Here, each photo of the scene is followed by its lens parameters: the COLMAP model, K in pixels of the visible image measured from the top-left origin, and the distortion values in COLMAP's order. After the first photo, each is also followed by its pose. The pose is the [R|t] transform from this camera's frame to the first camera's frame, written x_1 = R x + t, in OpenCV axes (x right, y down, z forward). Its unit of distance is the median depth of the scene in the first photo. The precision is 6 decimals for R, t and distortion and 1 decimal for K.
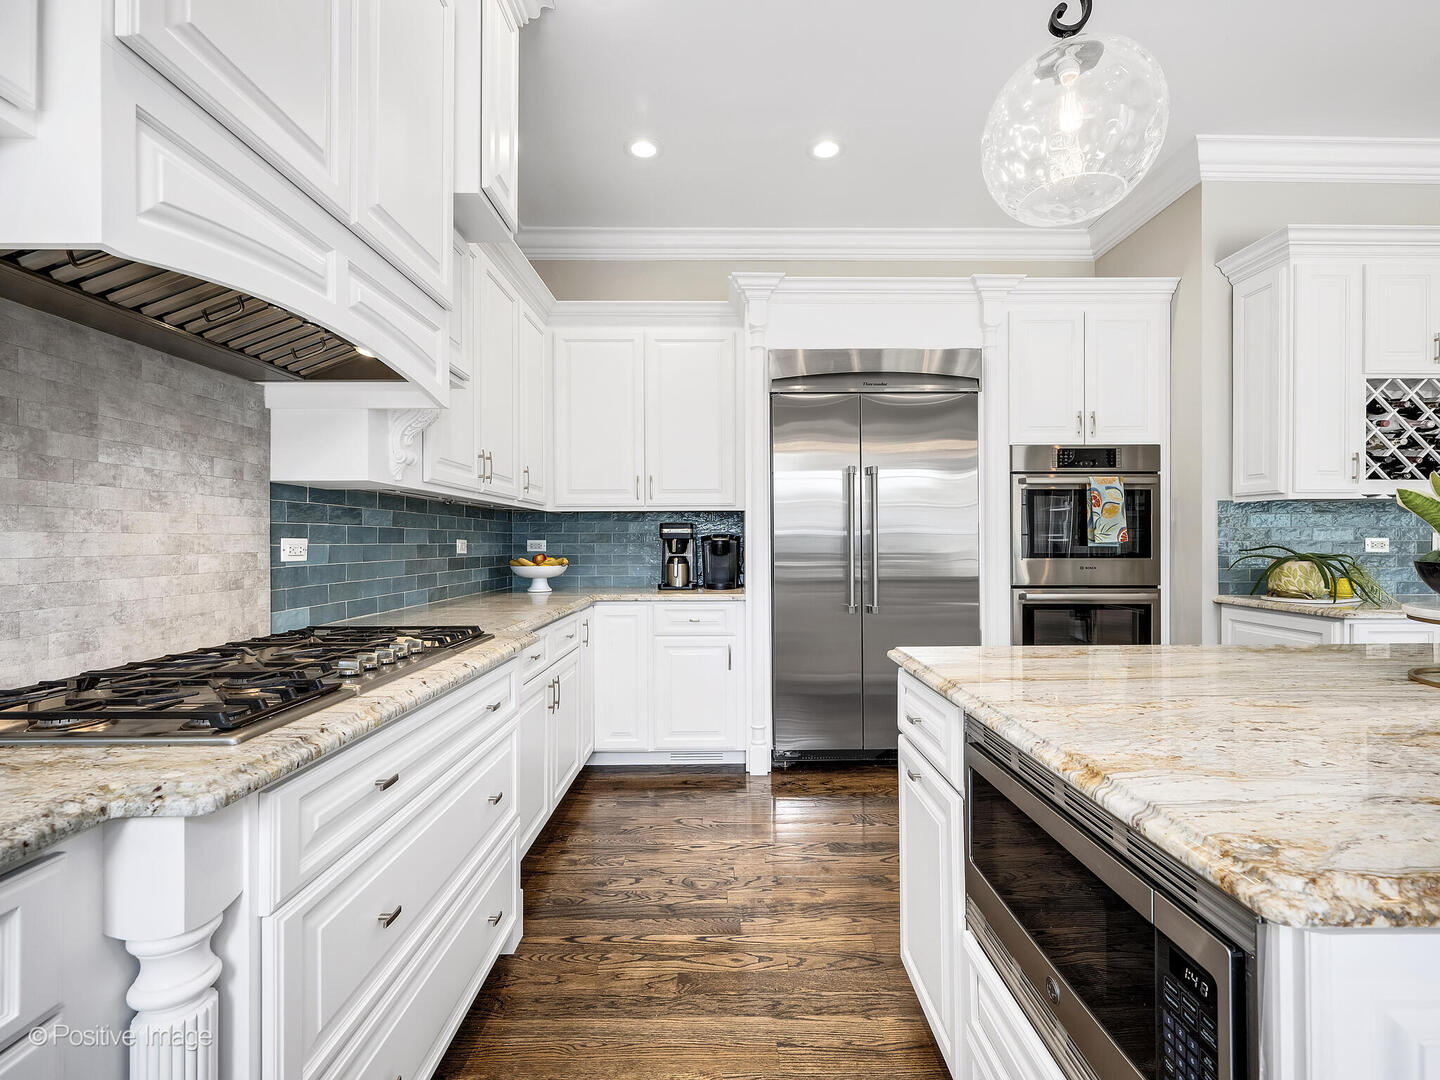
lens RADIAL K [[653.0, 0, 731.4], [0, 653.0, 538.1], [0, 0, 1]] dist [0.000177, -0.000178]
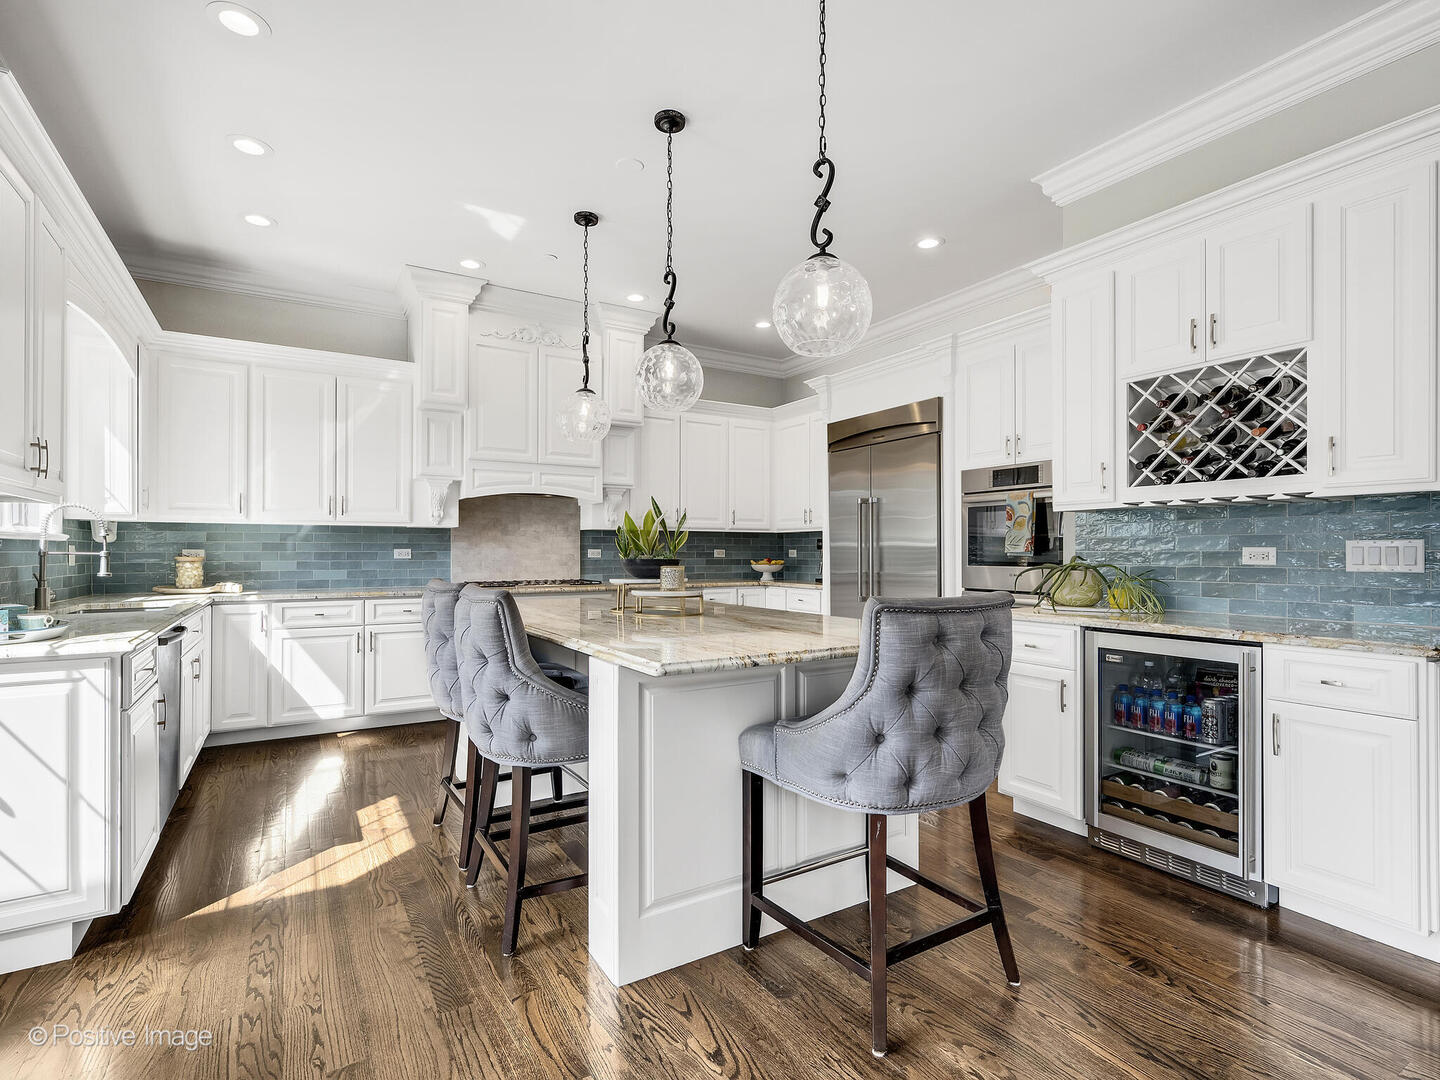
lens RADIAL K [[719.6, 0, 753.5], [0, 719.6, 546.0], [0, 0, 1]] dist [-0.000887, -0.000290]
pose [[0.527795, -0.006460, -0.849347, 1.573837], [0.002811, 0.999979, -0.005859, 0.003477], [0.849367, 0.000705, 0.527802, -0.041913]]
